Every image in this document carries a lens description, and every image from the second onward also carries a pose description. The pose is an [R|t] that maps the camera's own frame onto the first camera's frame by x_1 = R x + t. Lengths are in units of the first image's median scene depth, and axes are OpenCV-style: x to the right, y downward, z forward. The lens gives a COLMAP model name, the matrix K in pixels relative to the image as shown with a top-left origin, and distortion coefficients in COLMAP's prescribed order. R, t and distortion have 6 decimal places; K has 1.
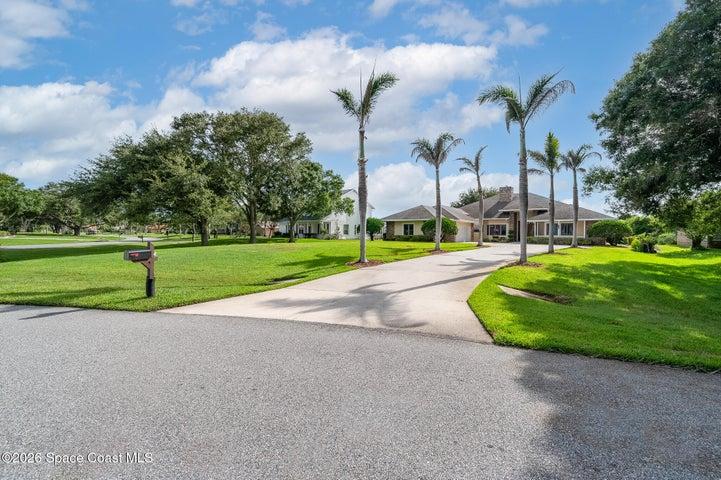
lens RADIAL K [[296.9, 0, 360.4], [0, 296.9, 232.0], [0, 0, 1]] dist [-0.000897, -0.000058]
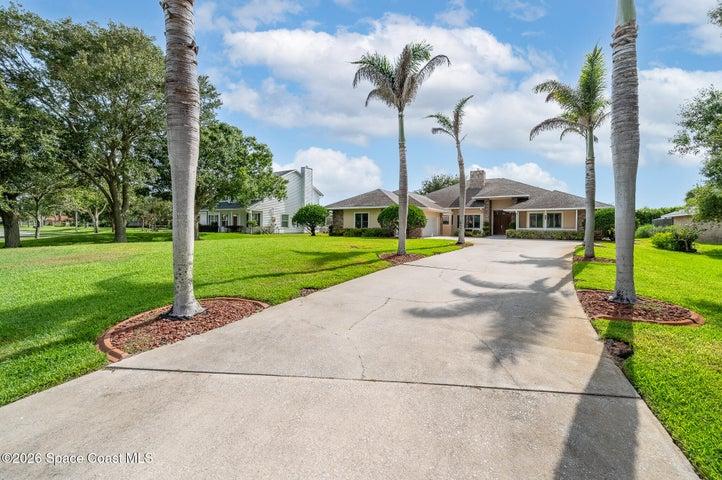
lens RADIAL K [[297.3, 0, 360.9], [0, 297.3, 232.0], [0, 0, 1]] dist [-0.000897, -0.000058]
pose [[0.991401, -0.004920, 0.130770, 0.062124], [0.001686, 0.999690, 0.024828, 0.001874], [-0.130852, -0.024394, 0.991102, 0.255211]]
